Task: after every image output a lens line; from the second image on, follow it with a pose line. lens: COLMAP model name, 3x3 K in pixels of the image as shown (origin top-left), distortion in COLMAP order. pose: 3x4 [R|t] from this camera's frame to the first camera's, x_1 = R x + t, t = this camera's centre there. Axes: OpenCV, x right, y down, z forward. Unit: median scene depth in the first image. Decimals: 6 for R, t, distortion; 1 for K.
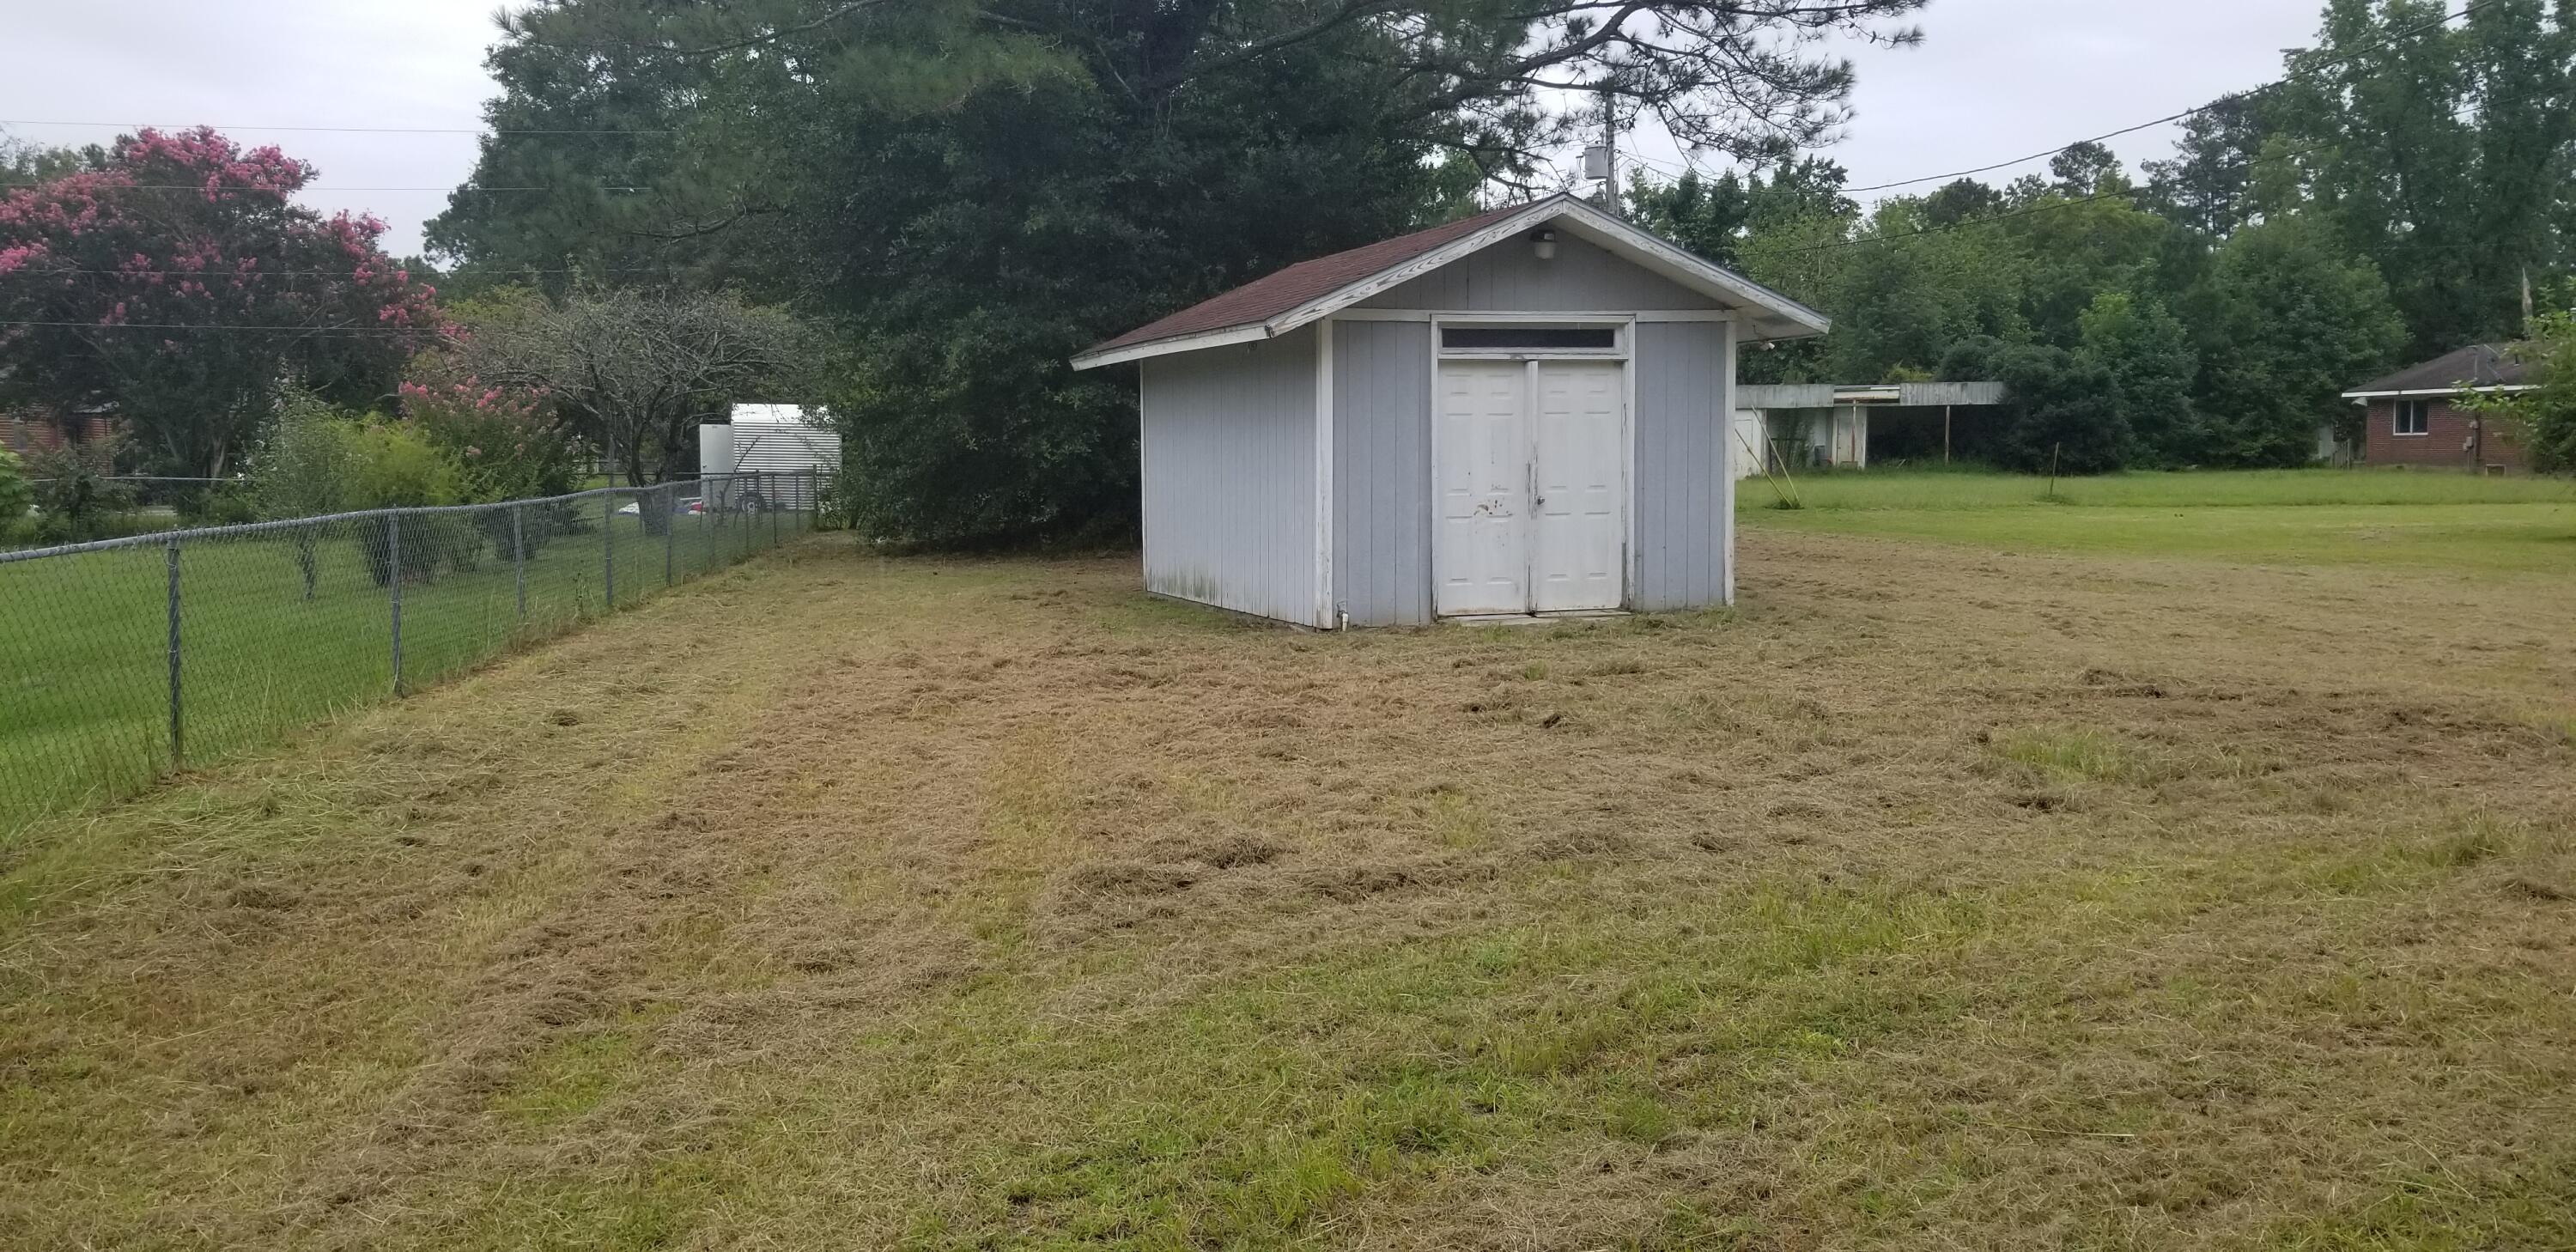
lens RADIAL K [[2027.3, 0, 1296.9], [0, 2027.3, 637.3], [0, 0, 1]] dist [0.060023, -0.124544]
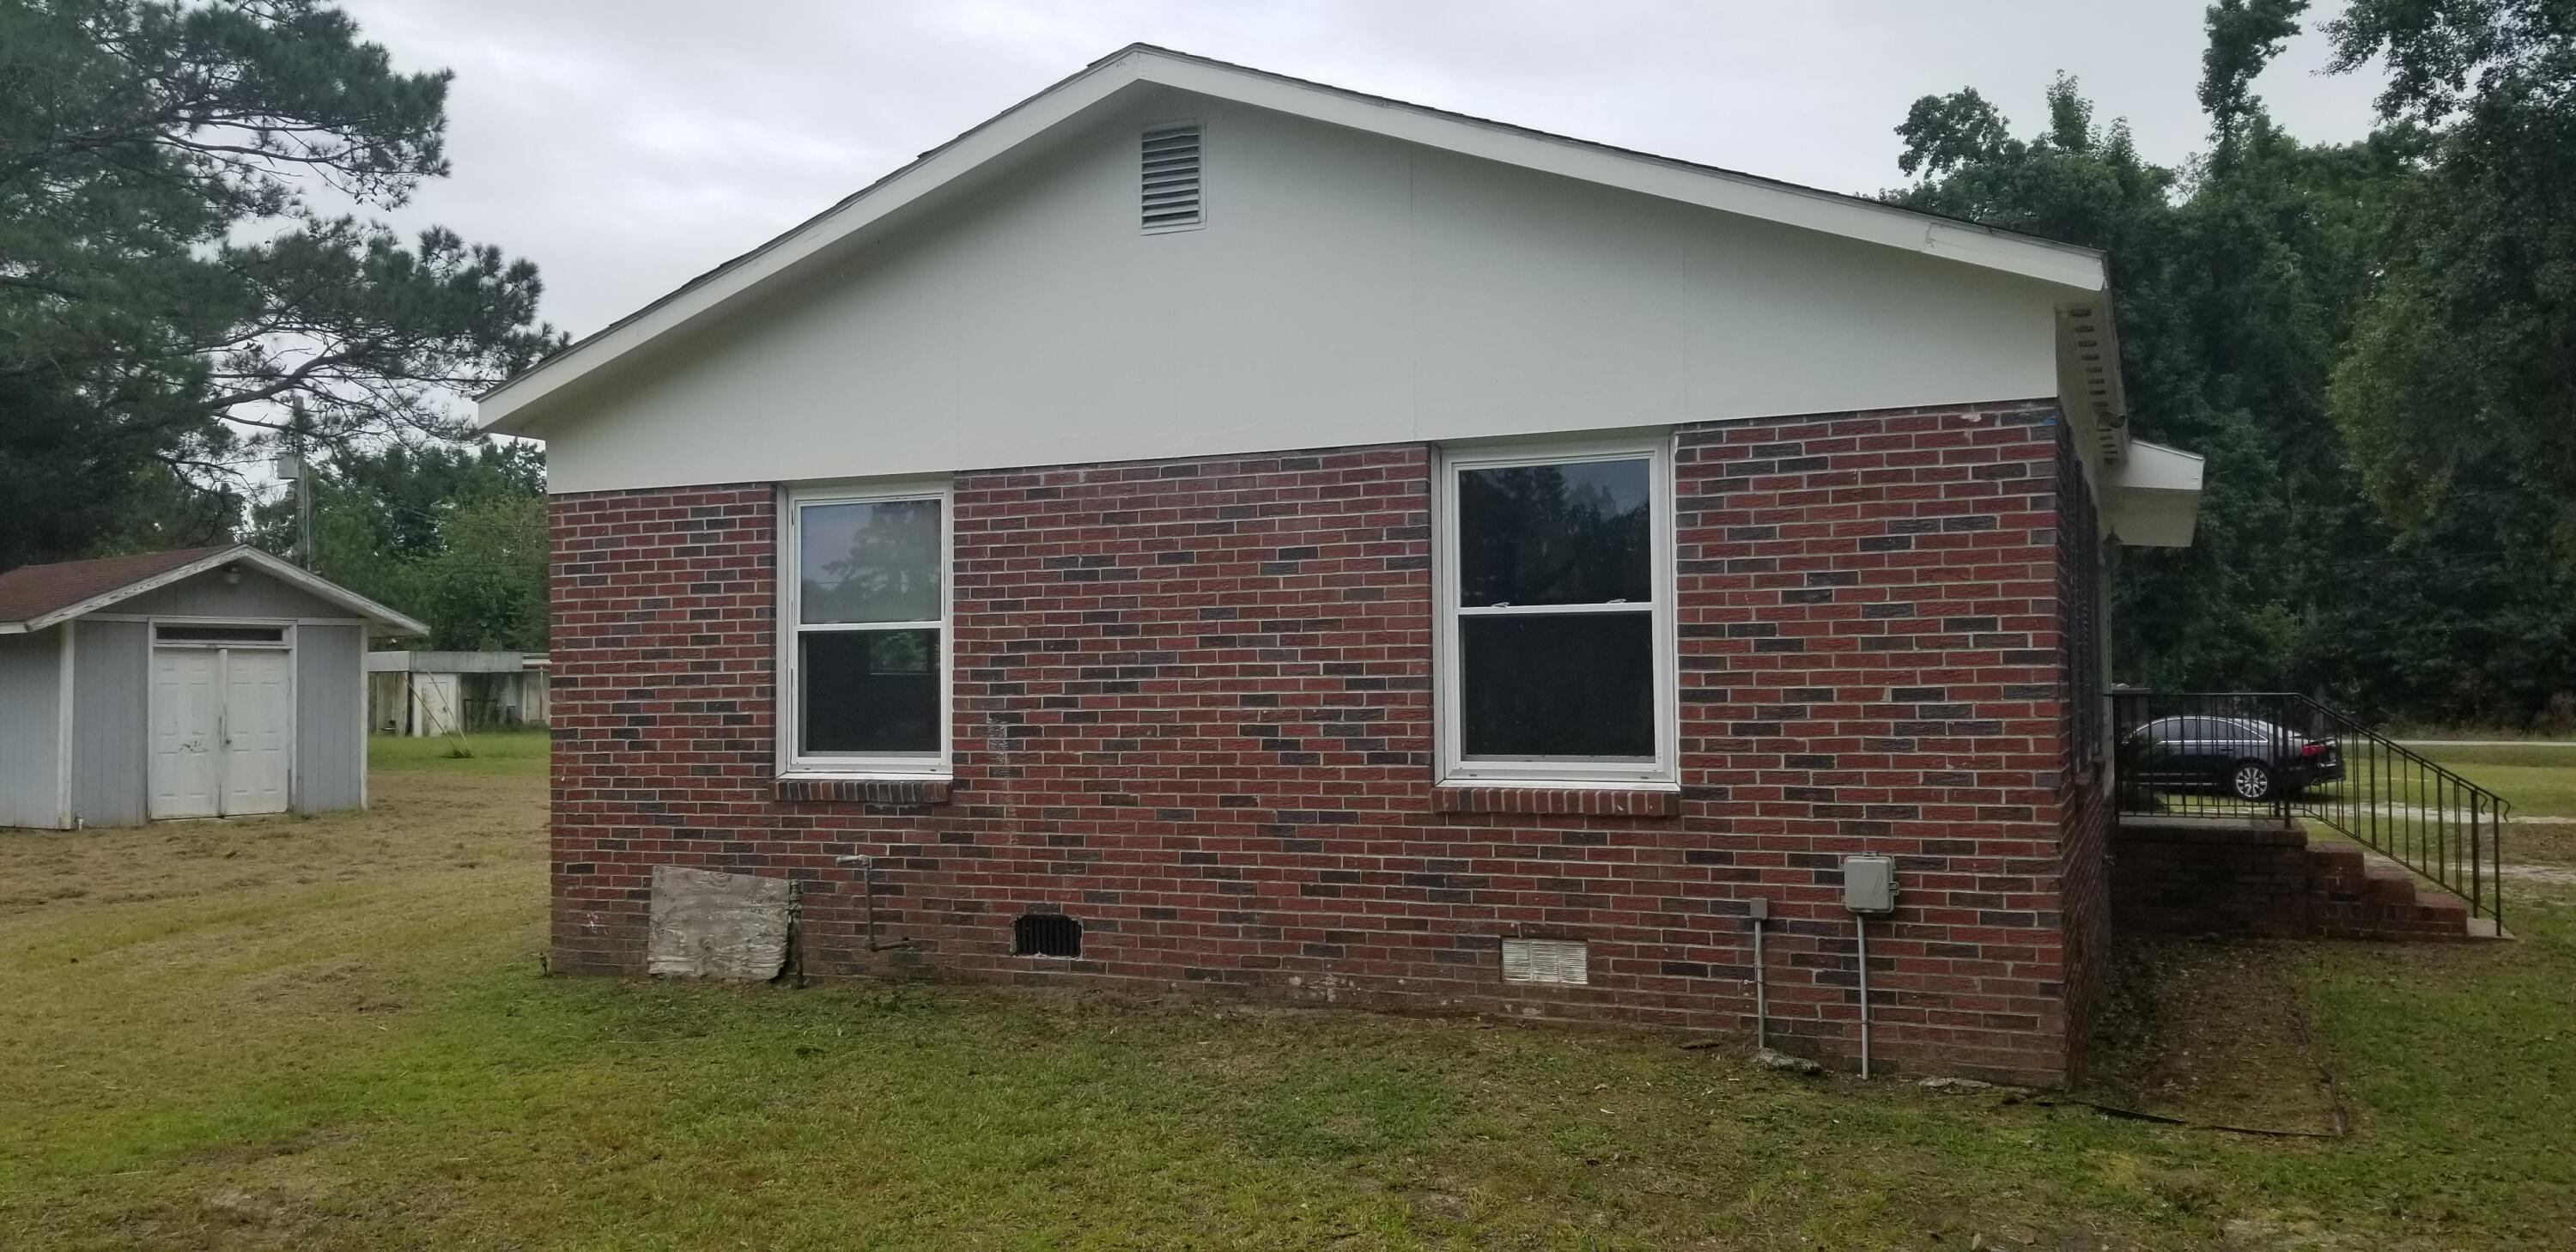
lens RADIAL K [[2193.9, 0, 1246.1], [0, 2193.9, 631.6], [0, 0, 1]] dist [0.072967, -0.105686]
pose [[0.855854, 0.019548, 0.516849, -0.085063], [0.046546, 0.992320, -0.114608, 0.075283], [-0.515120, 0.122145, 0.848370, -0.789230]]
